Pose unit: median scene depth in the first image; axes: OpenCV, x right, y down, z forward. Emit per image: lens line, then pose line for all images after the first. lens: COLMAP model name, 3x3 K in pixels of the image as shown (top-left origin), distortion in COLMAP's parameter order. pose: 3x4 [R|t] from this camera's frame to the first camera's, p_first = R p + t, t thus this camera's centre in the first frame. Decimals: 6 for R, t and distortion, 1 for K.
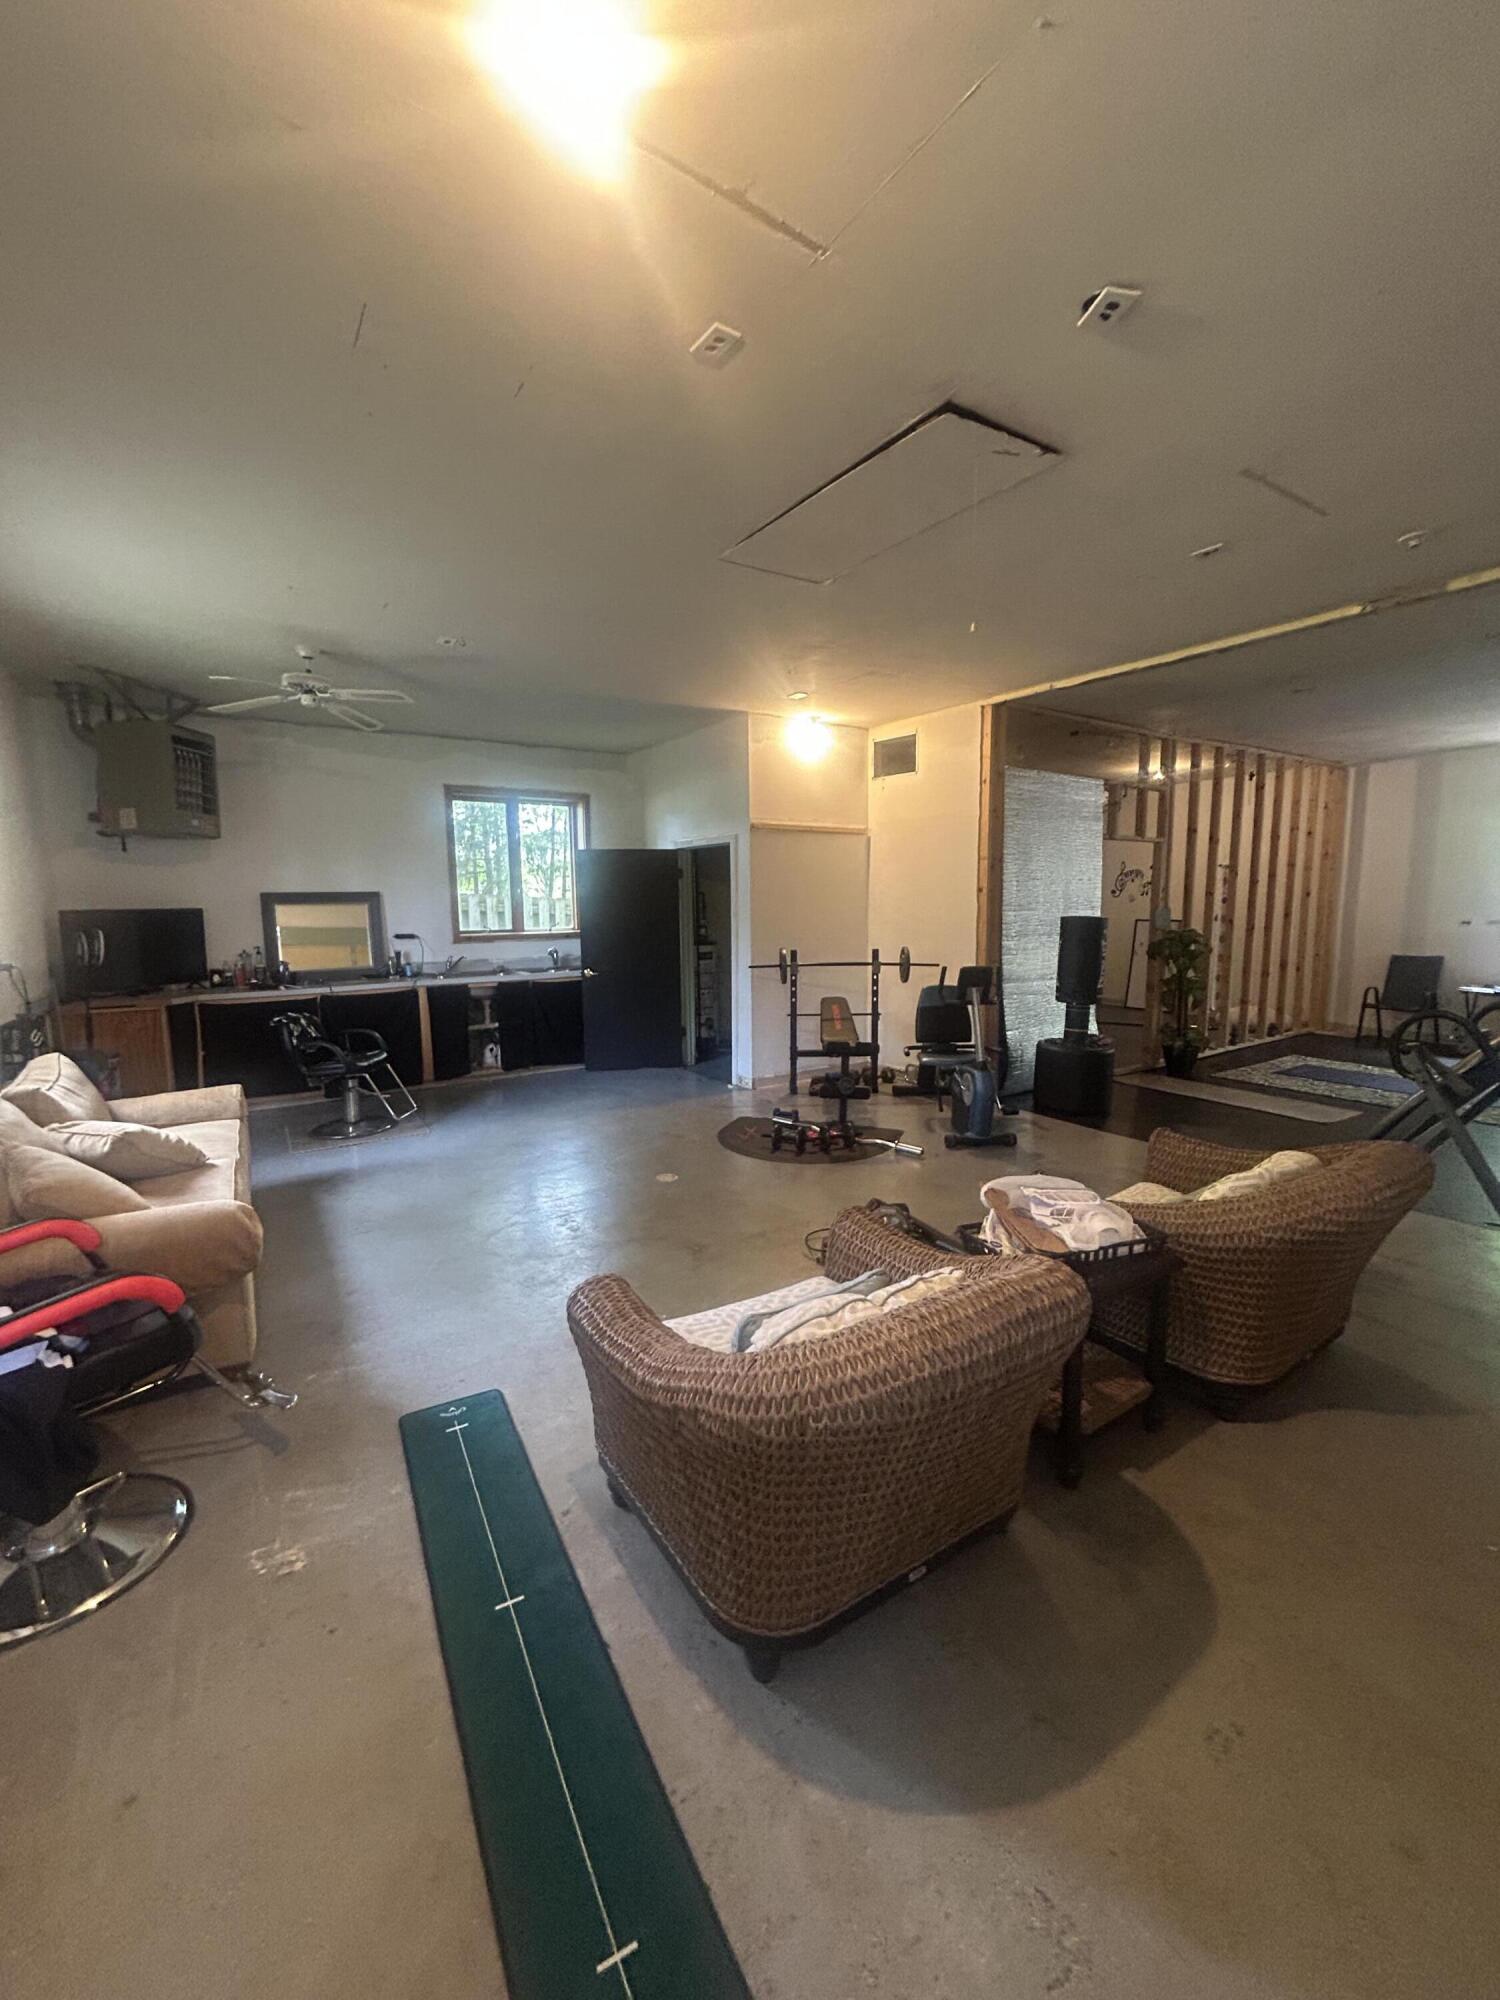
lens RADIAL K [[809.6, 0, 750.0], [0, 809.6, 1000.0], [0, 0, 1]] dist [0.001694, 0.000219]
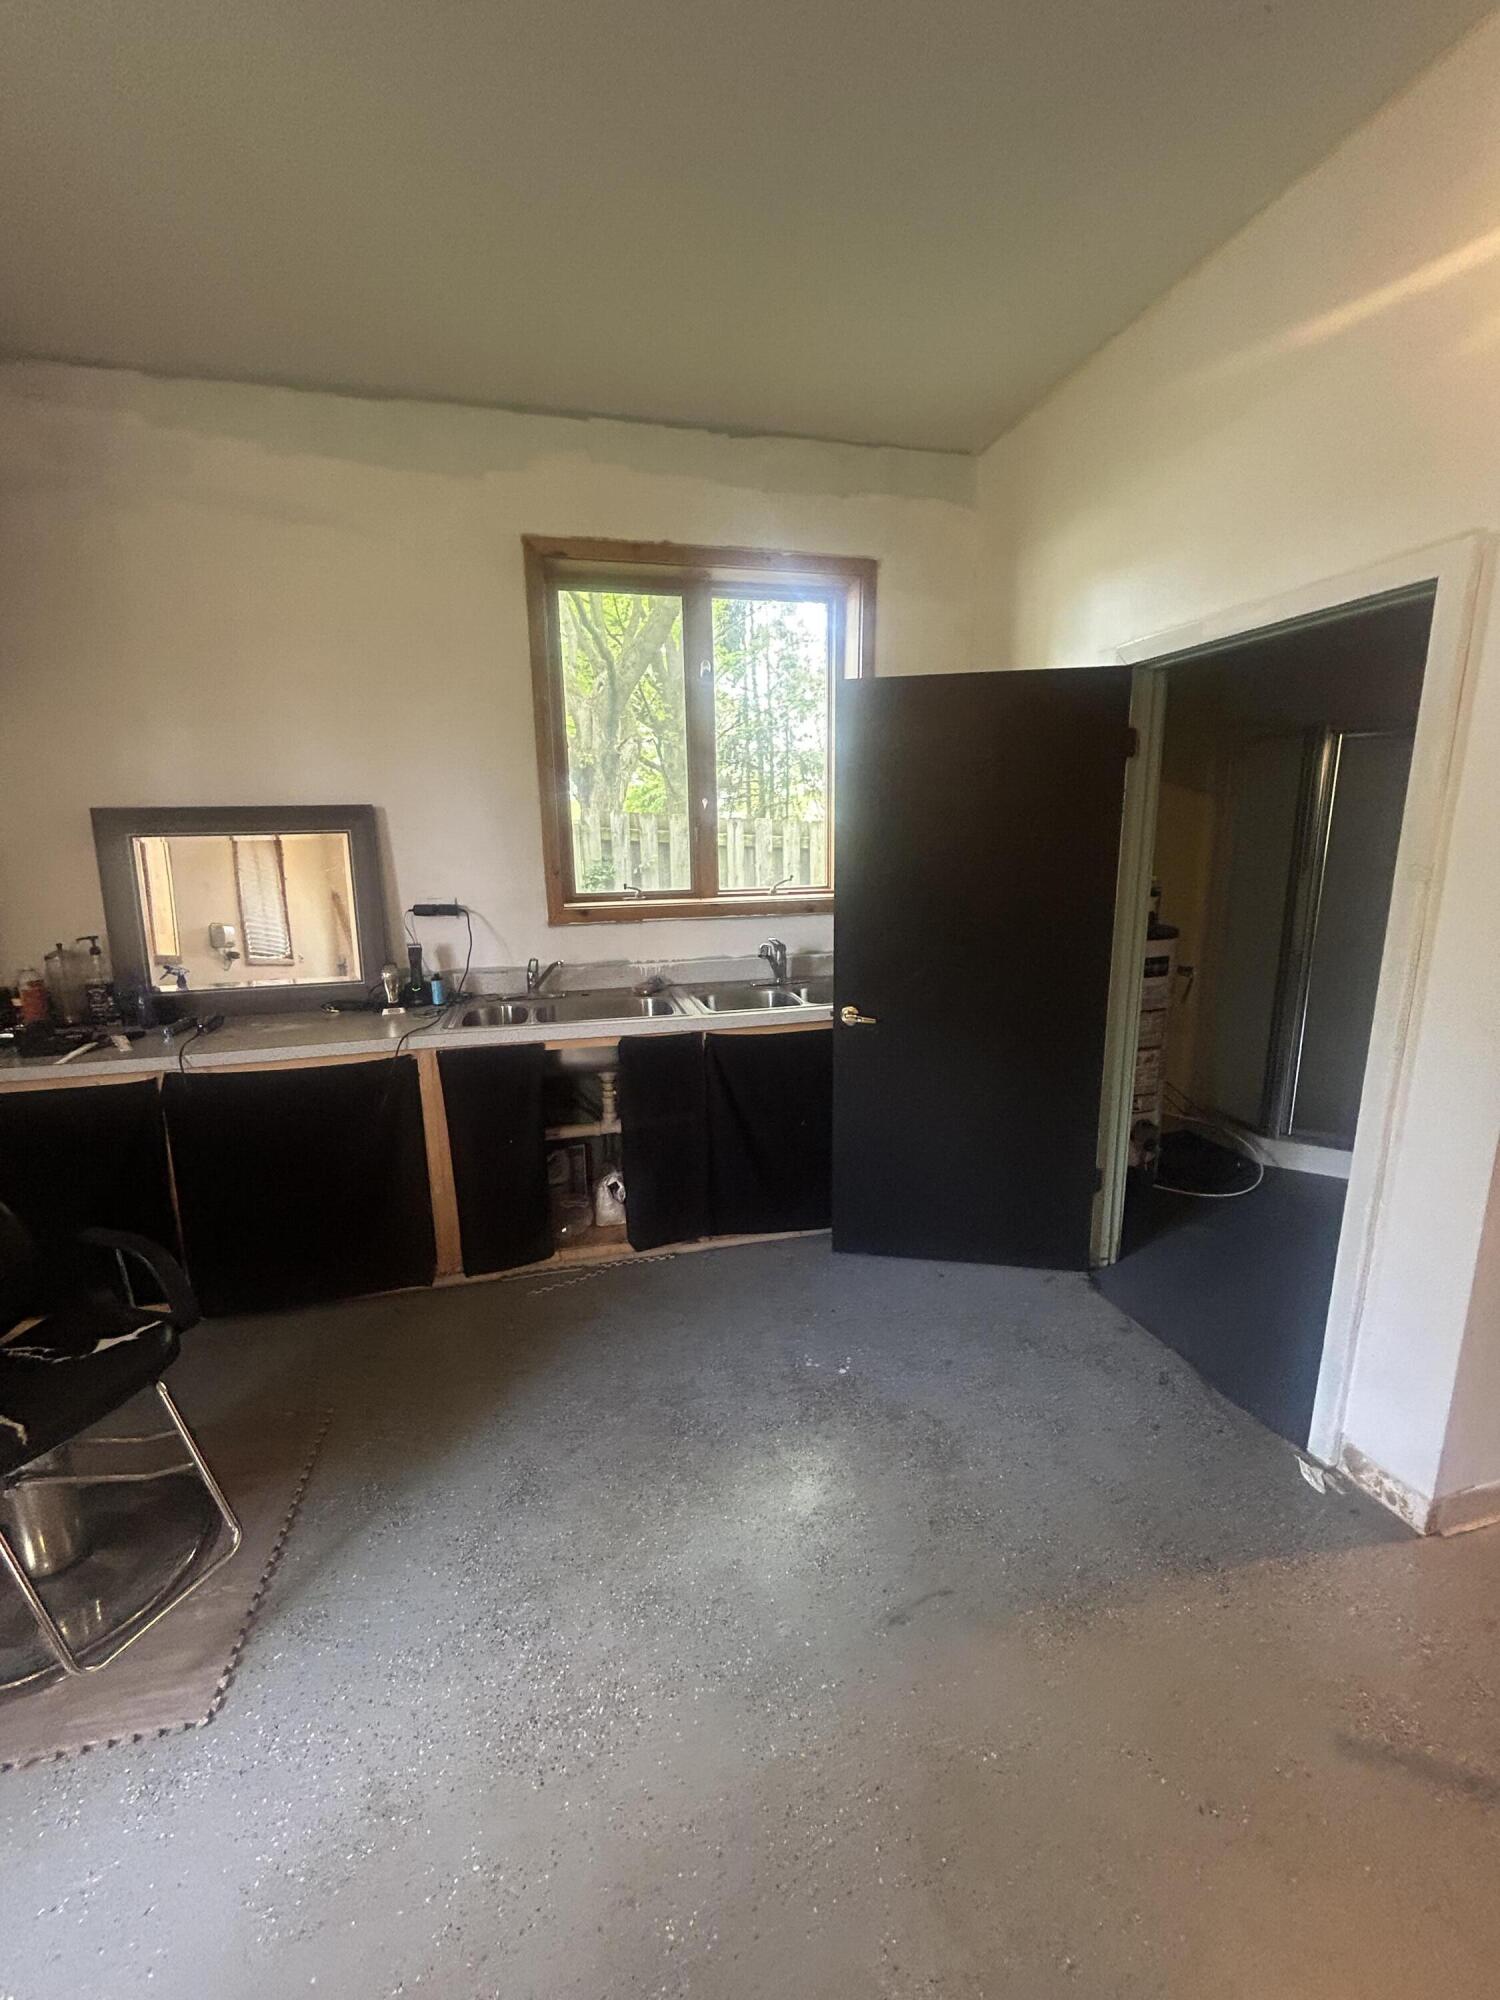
lens RADIAL K [[809.6, 0, 750.0], [0, 809.6, 1000.0], [0, 0, 1]] dist [0.001694, 0.000219]
pose [[0.944784, 0.064799, -0.321224, -0.122967], [-0.035464, 0.994715, 0.096351, -0.076598], [0.325770, -0.079639, 0.942089, 0.627604]]
